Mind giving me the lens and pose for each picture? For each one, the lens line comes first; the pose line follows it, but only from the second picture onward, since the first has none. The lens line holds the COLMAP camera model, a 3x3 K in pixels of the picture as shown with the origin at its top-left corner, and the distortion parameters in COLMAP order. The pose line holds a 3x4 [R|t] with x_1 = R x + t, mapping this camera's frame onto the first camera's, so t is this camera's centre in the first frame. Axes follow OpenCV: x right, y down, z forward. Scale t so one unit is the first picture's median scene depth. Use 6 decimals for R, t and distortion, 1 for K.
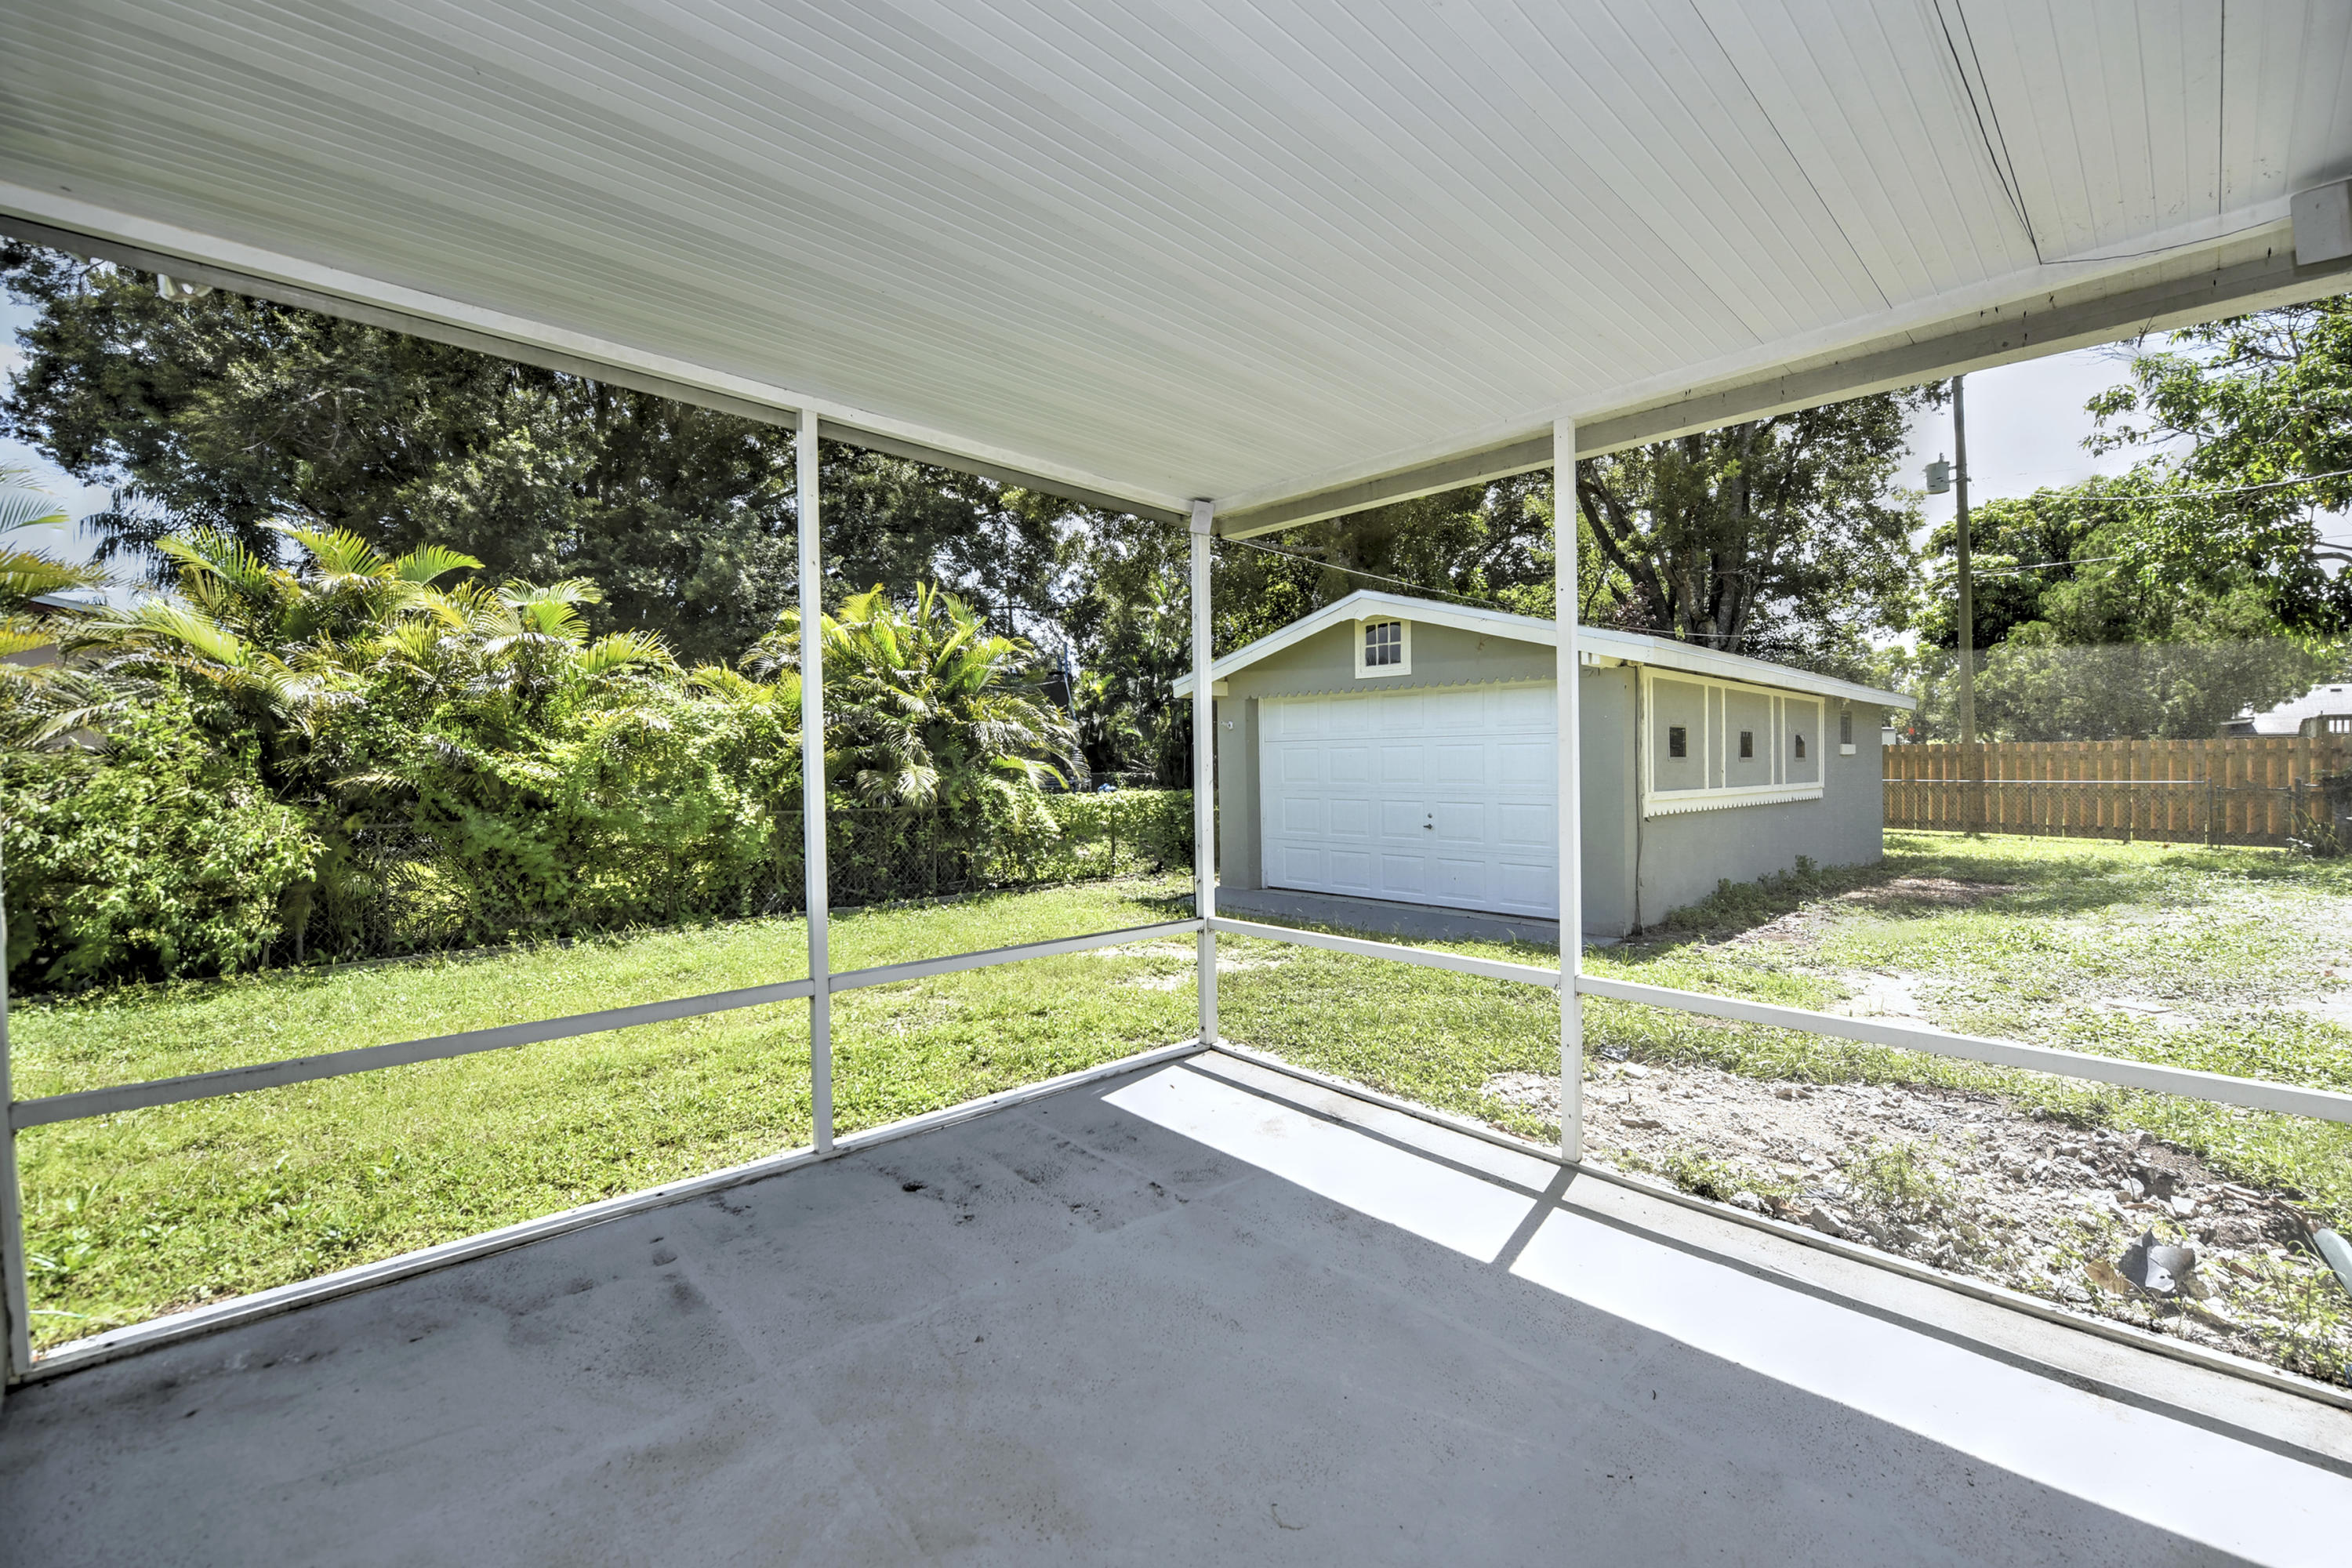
lens RADIAL K [[949.1, 0, 1167.5], [0, 949.1, 800.1], [0, 0, 1]] dist [-0.000309, 0.000192]
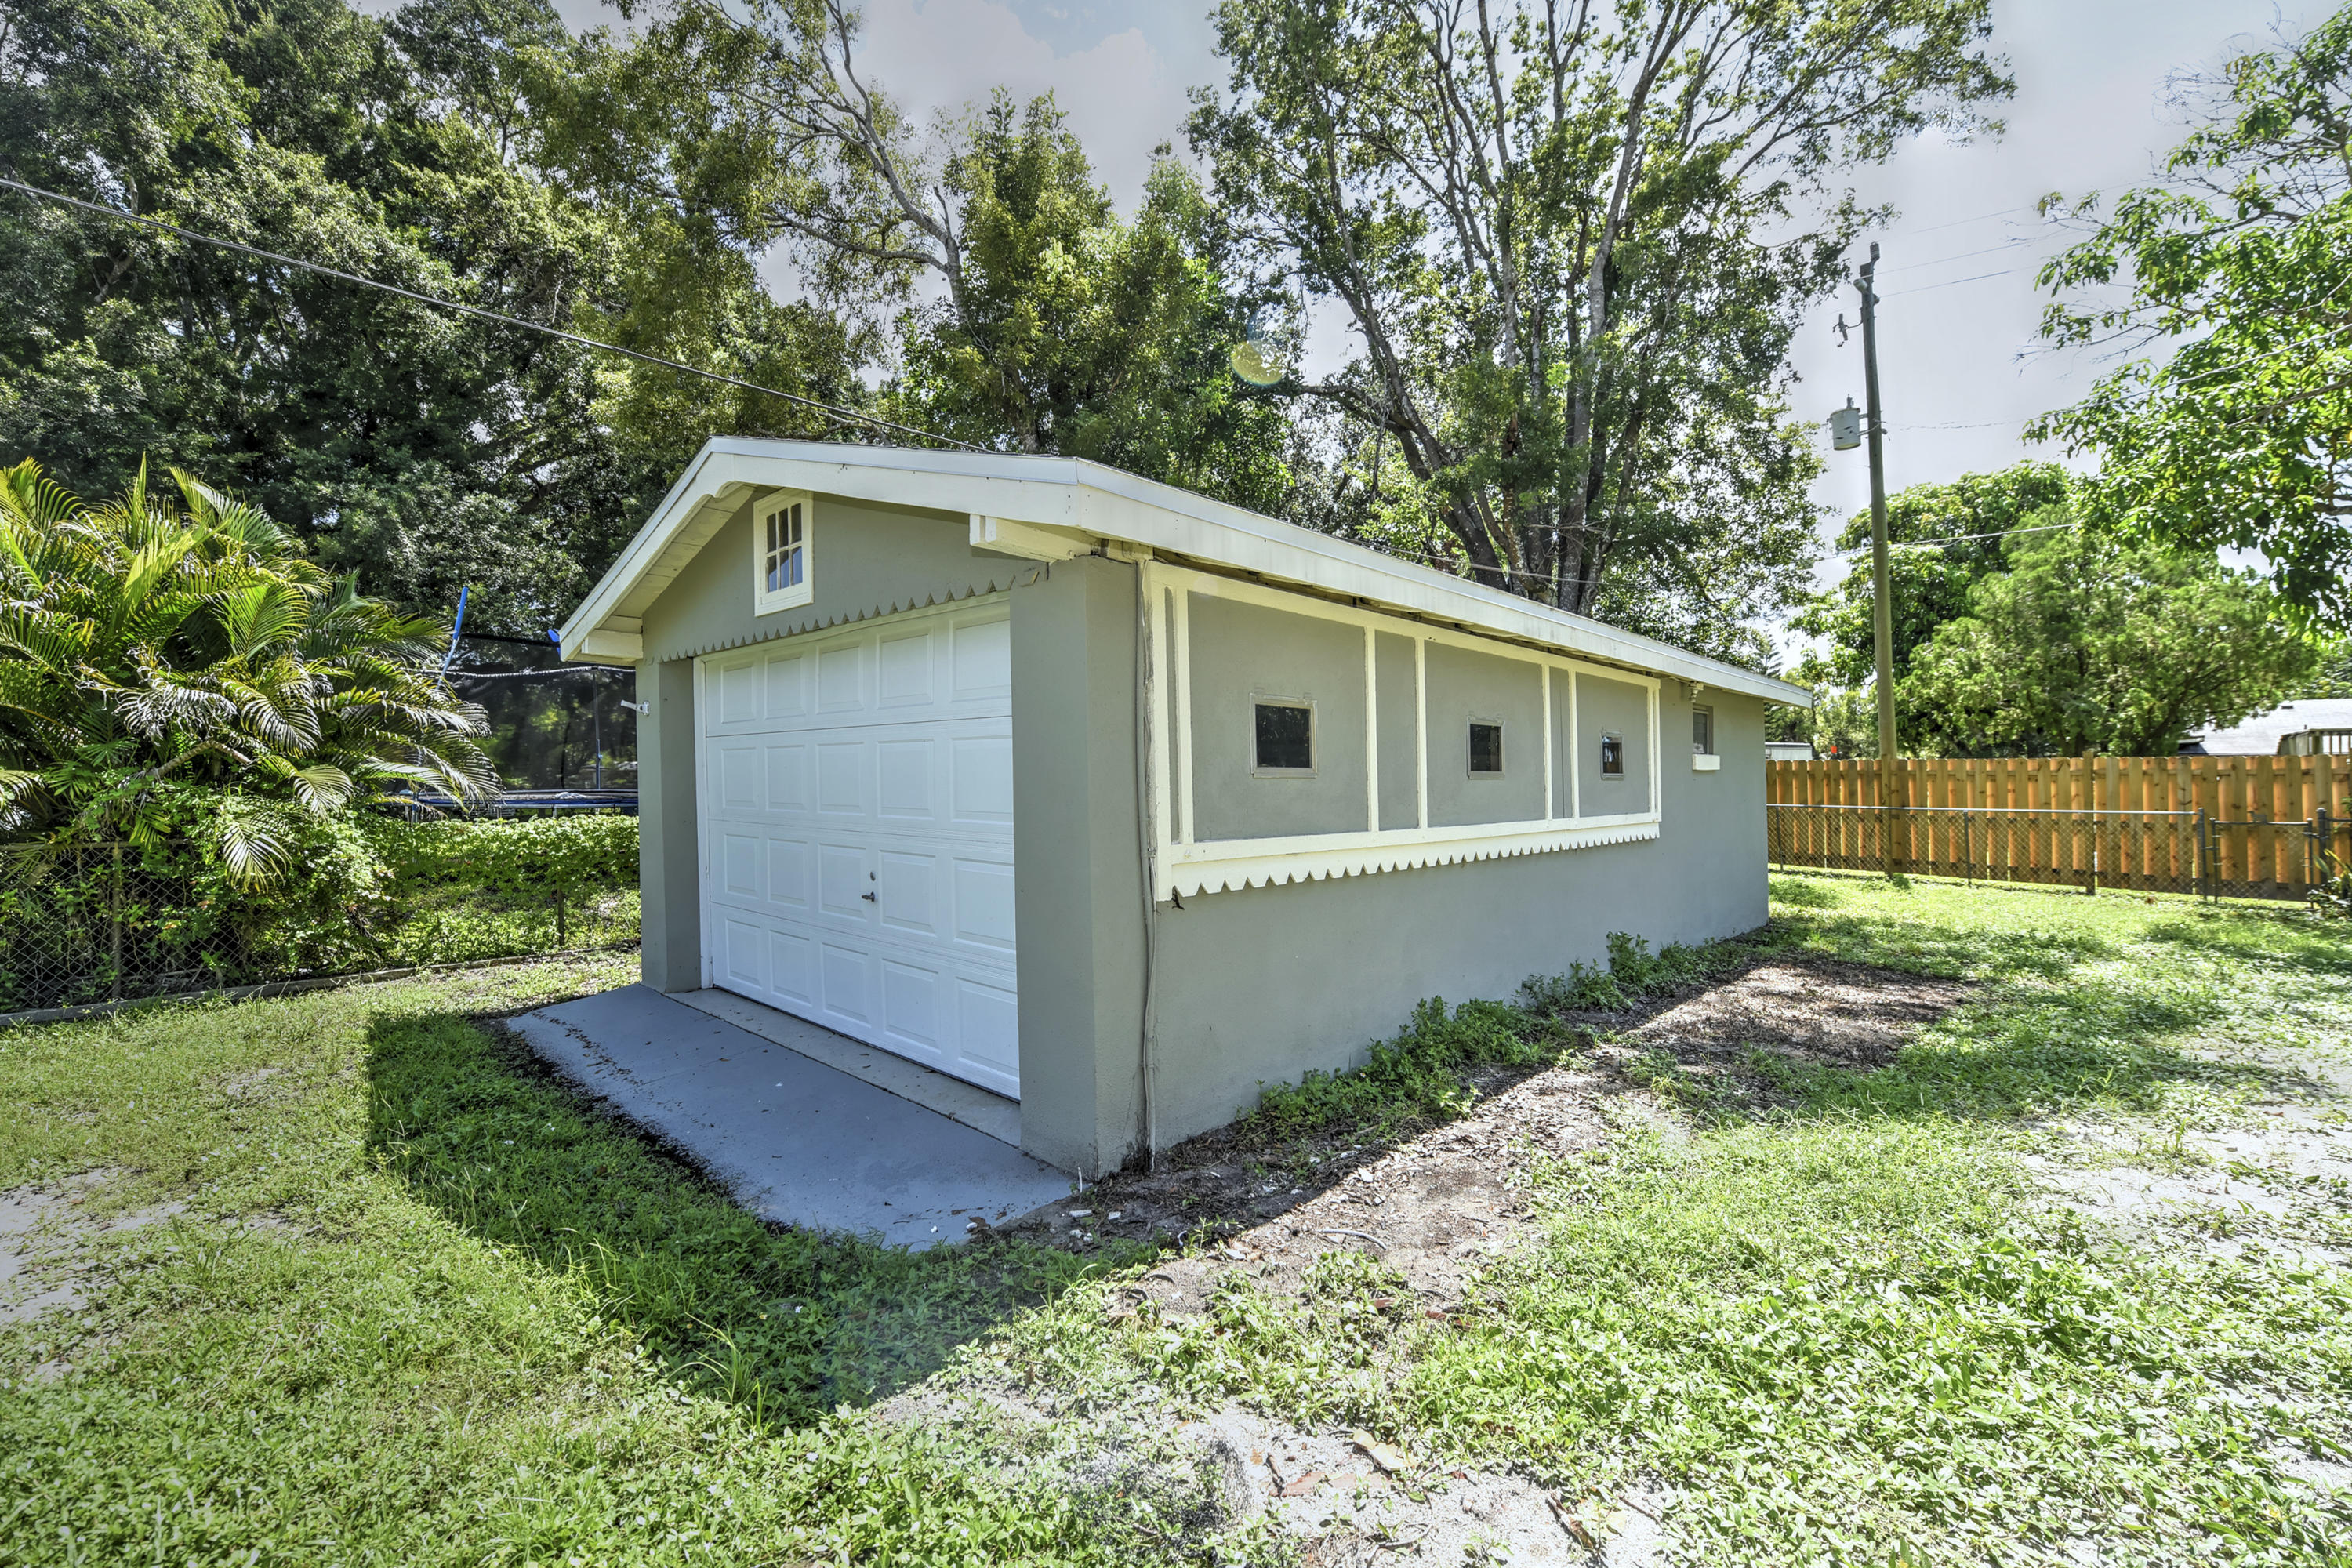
lens RADIAL K [[968.2, 0, 1124.2], [0, 968.2, 779.6], [0, 0, 1]] dist [0.001691, -0.000170]
pose [[0.999517, 0.010097, 0.029400, 0.153742], [-0.009064, 0.999344, -0.035073, -0.007387], [-0.029735, 0.034790, 0.998952, 0.178216]]
